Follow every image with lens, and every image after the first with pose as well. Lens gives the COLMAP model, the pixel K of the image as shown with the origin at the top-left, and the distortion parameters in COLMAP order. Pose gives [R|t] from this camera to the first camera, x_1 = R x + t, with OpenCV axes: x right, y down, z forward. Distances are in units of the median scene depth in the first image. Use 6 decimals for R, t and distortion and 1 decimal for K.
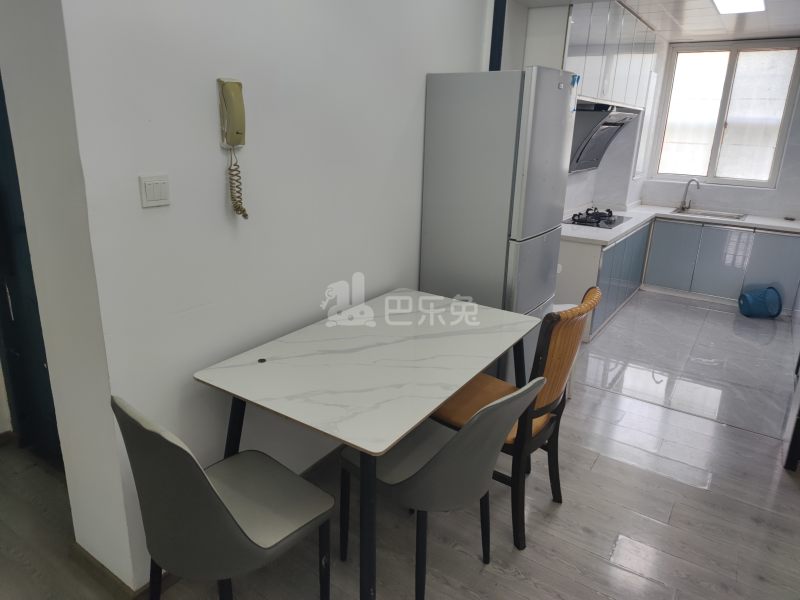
lens RADIAL K [[547.6, 0, 400.0], [0, 547.6, 300.0], [0, 0, 1]] dist [0.066821, -0.057119]
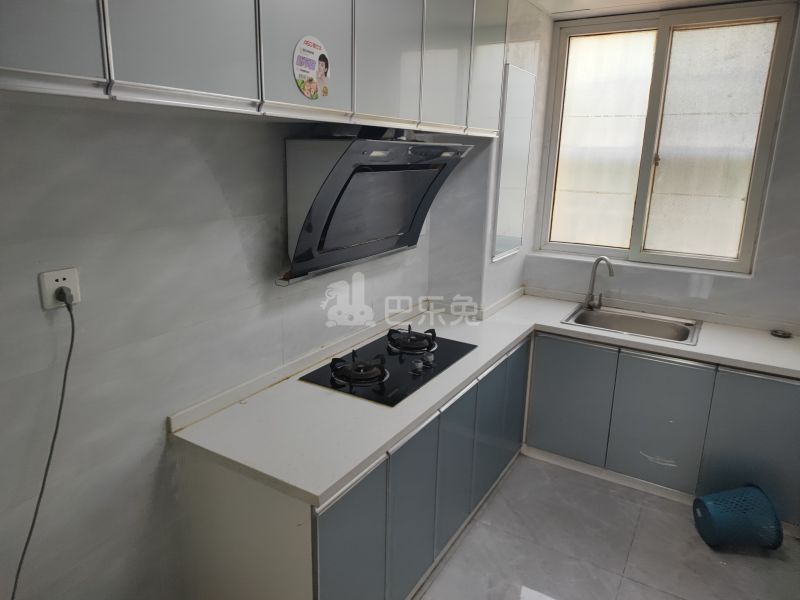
lens RADIAL K [[531.3, 0, 395.9], [0, 531.3, 287.3], [0, 0, 1]] dist [0.056012, -0.048938]
pose [[0.999653, -0.018486, 0.018772, 0.306445], [0.019481, 0.998335, -0.054298, -0.160615], [-0.017737, 0.054645, 0.998348, 0.466385]]
